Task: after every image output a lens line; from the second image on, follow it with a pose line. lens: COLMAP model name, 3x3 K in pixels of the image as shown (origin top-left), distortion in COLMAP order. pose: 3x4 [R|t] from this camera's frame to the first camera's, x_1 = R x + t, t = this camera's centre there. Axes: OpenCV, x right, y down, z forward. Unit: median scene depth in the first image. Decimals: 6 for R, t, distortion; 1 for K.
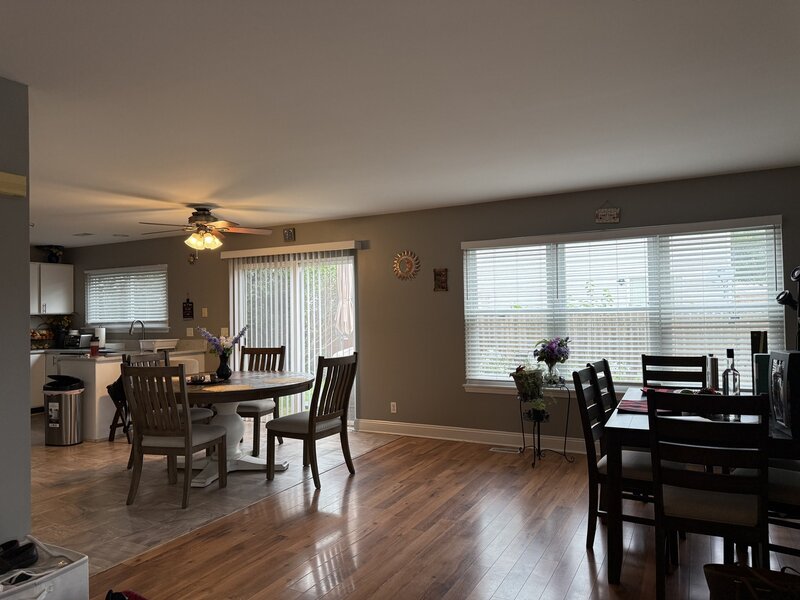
lens RADIAL K [[556.7, 0, 400.0], [0, 556.7, 300.0], [0, 0, 1]] dist [0.054807, -0.071528]
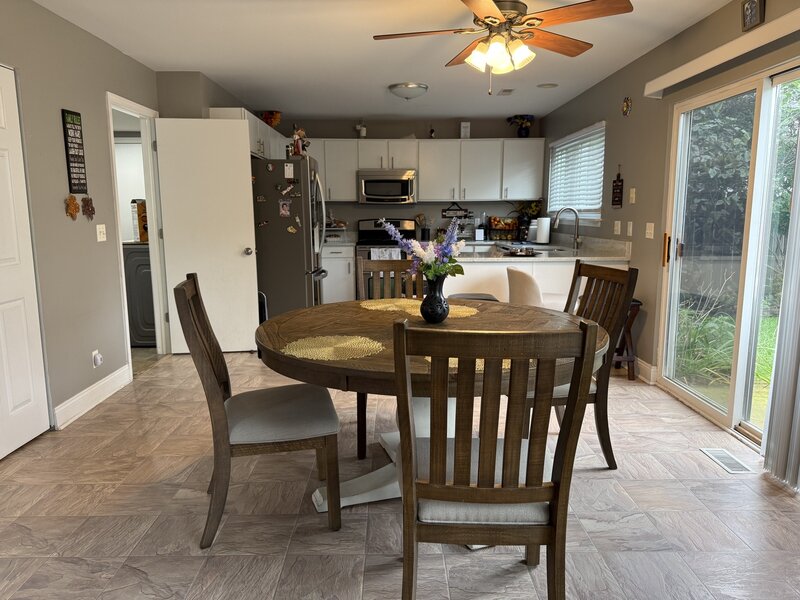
lens RADIAL K [[561.1, 0, 400.0], [0, 561.1, 300.0], [0, 0, 1]] dist [0.115989, -0.179138]
pose [[0.471127, 0.155452, -0.868259, 0.074140], [0.011709, 0.983159, 0.182377, 0.016553], [0.881987, -0.096090, 0.461373, 0.459499]]
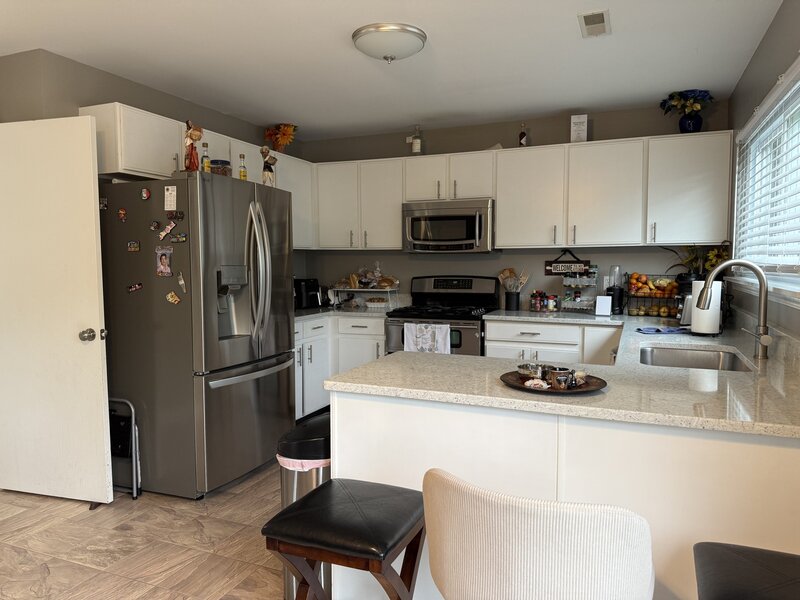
lens RADIAL K [[561.1, 0, 400.0], [0, 561.1, 300.0], [0, 0, 1]] dist [0.115989, -0.179138]
pose [[0.087184, 0.088922, -0.992216, -0.175350], [0.021126, 0.995619, 0.091083, 0.024058], [0.995968, -0.028902, 0.084923, 0.777630]]
